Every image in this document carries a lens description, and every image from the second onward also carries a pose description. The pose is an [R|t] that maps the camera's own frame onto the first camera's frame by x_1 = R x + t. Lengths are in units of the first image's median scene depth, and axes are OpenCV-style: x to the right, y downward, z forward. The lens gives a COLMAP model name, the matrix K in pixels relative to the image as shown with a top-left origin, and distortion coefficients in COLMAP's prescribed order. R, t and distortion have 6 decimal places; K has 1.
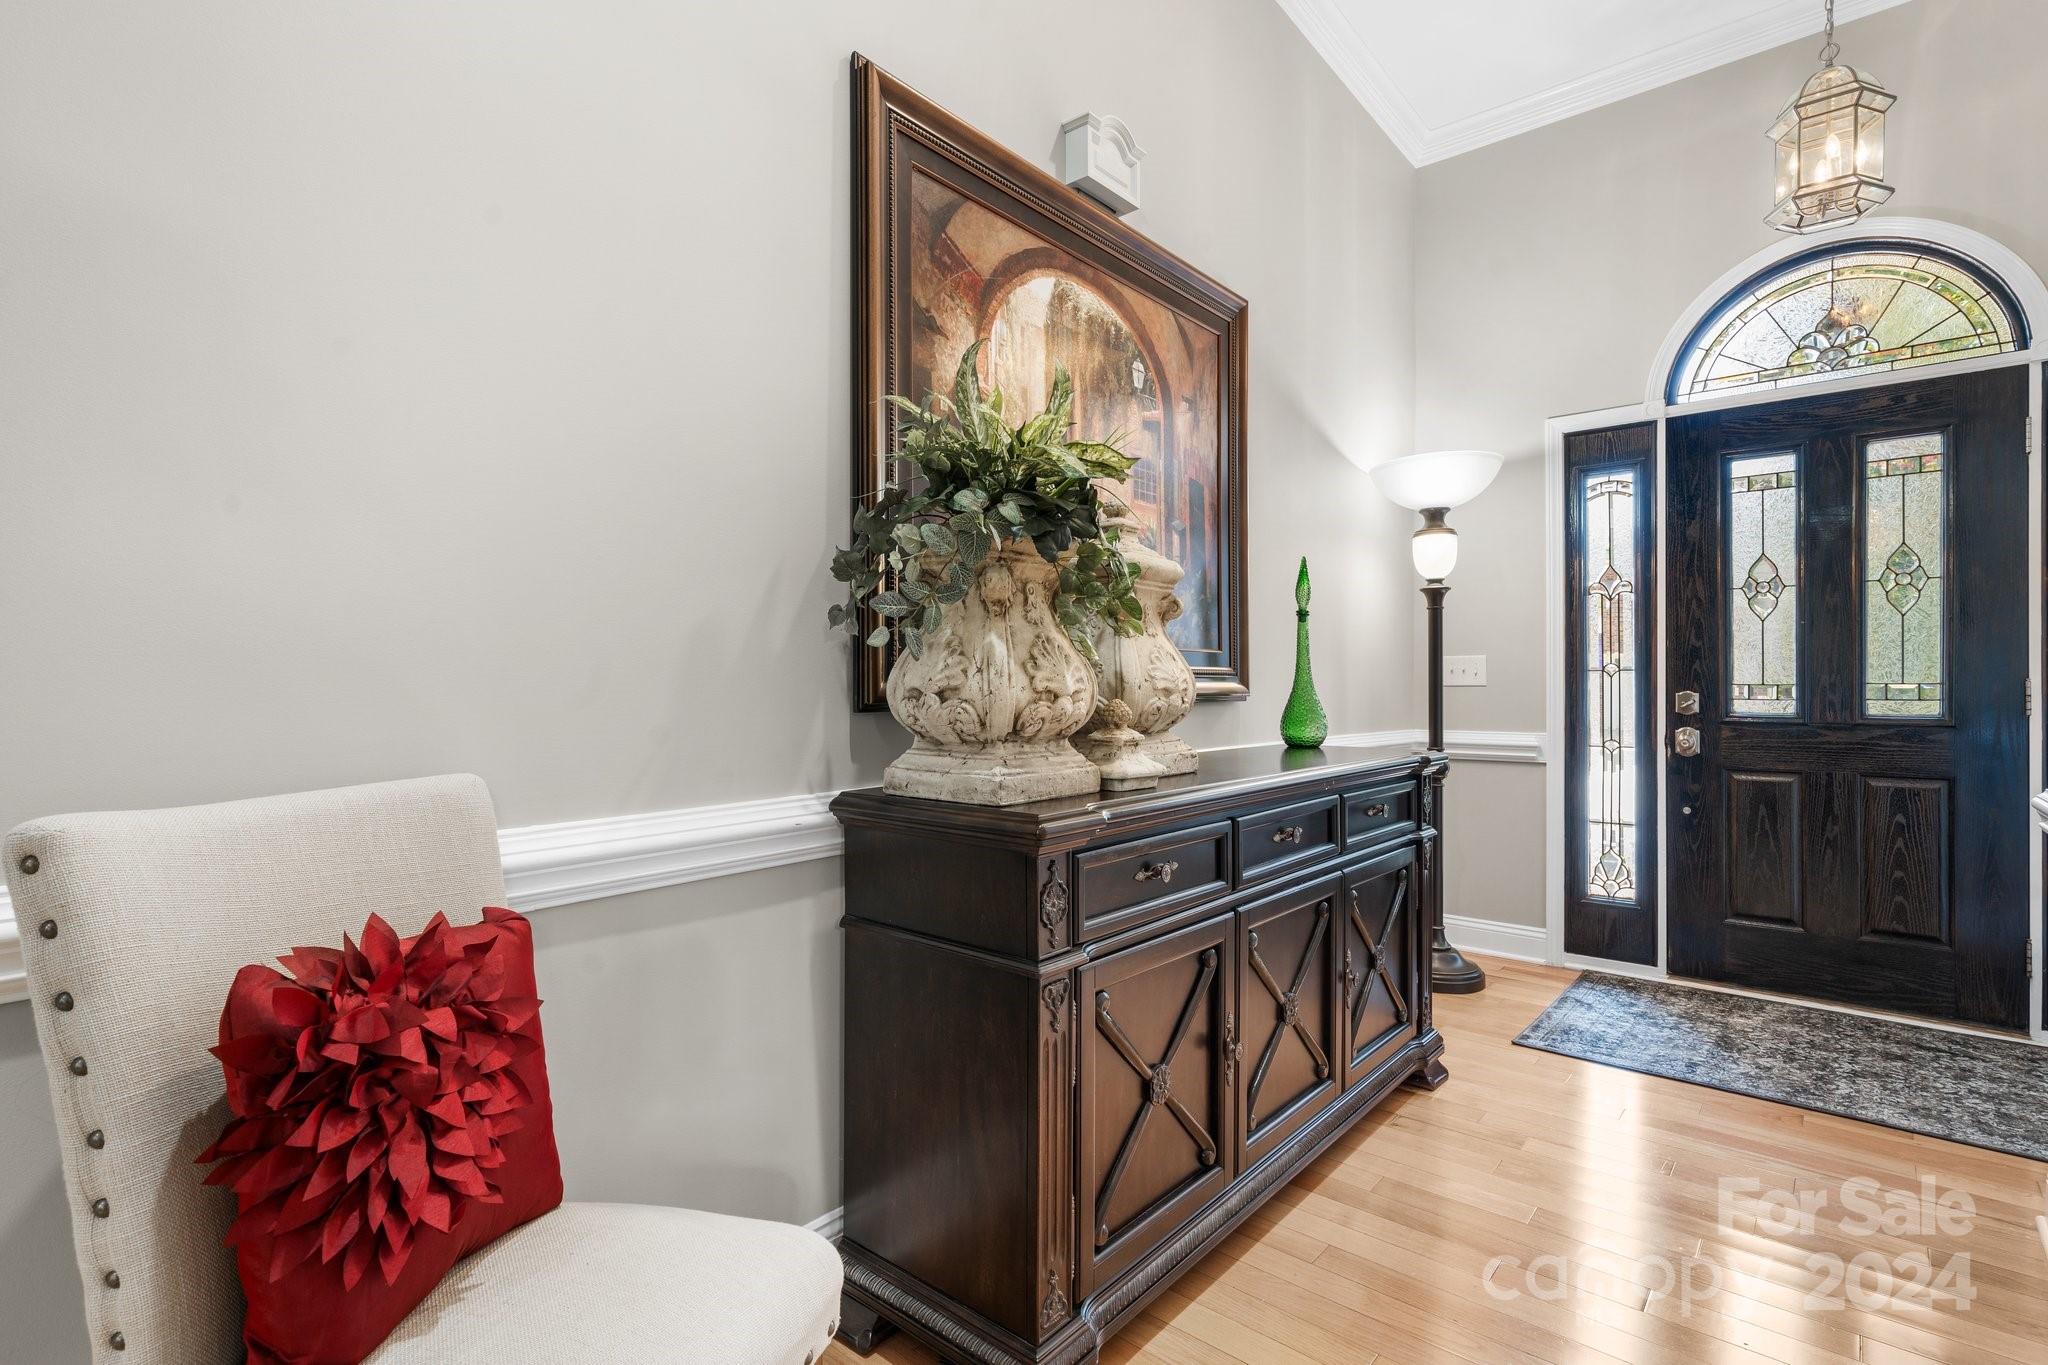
lens RADIAL K [[956.4, 0, 1028.2], [0, 956.4, 685.6], [0, 0, 1]] dist [-0.000257, -0.000952]
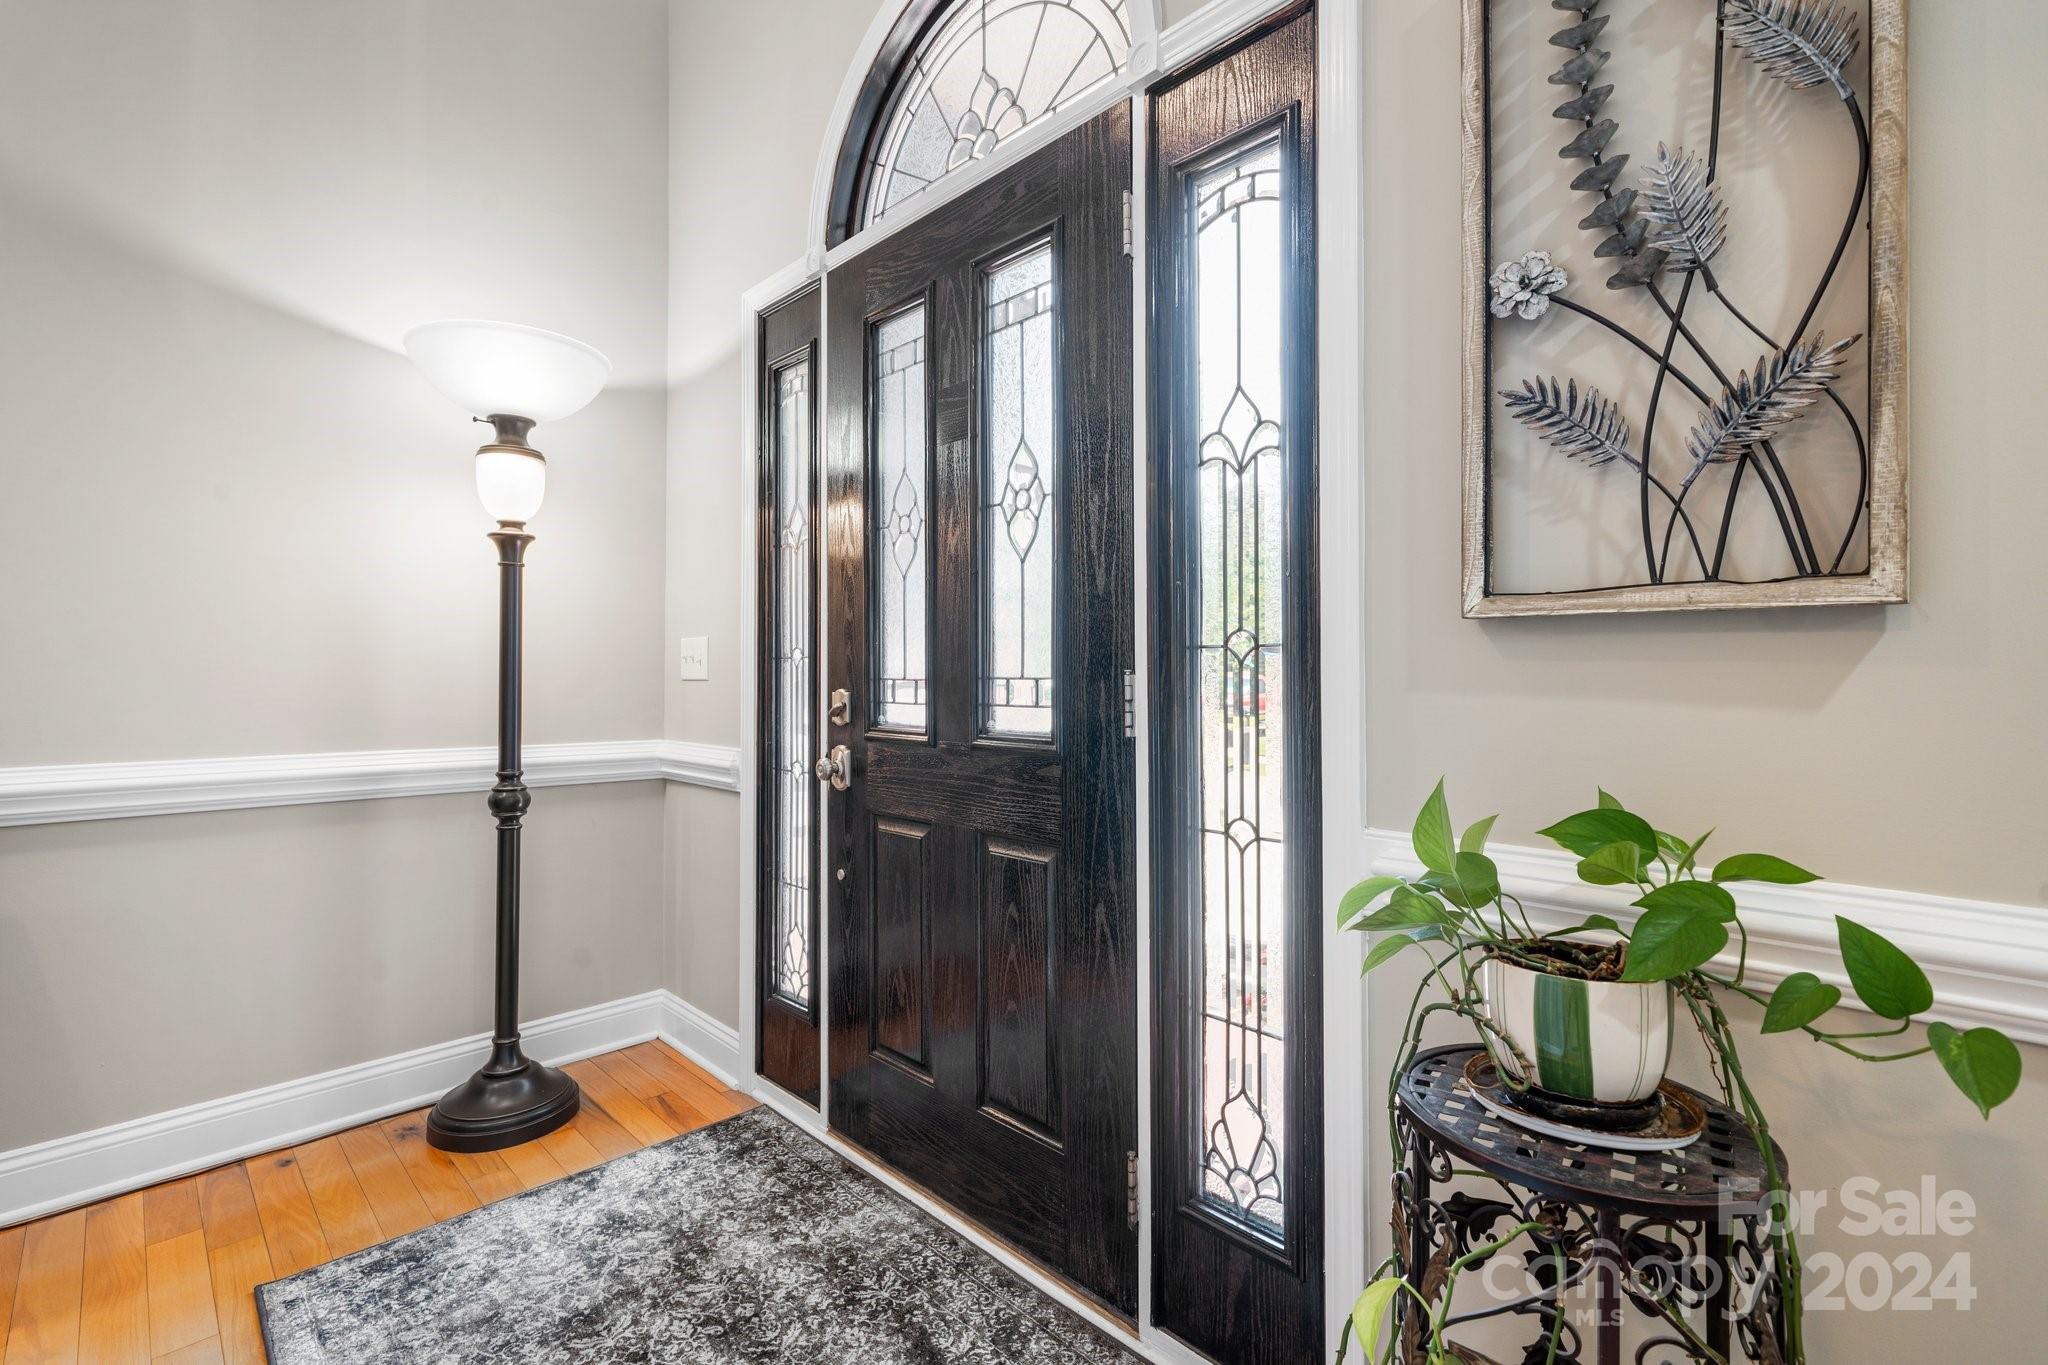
lens RADIAL K [[868.4, 0, 1020.2], [0, 868.4, 684.7], [0, 0, 1]] dist [-0.001738, -0.000324]
pose [[0.998311, 0.009021, -0.057395, 0.856517], [-0.009396, 0.999936, -0.006267, 0.004245], [0.057334, 0.006796, 0.998332, 0.428775]]
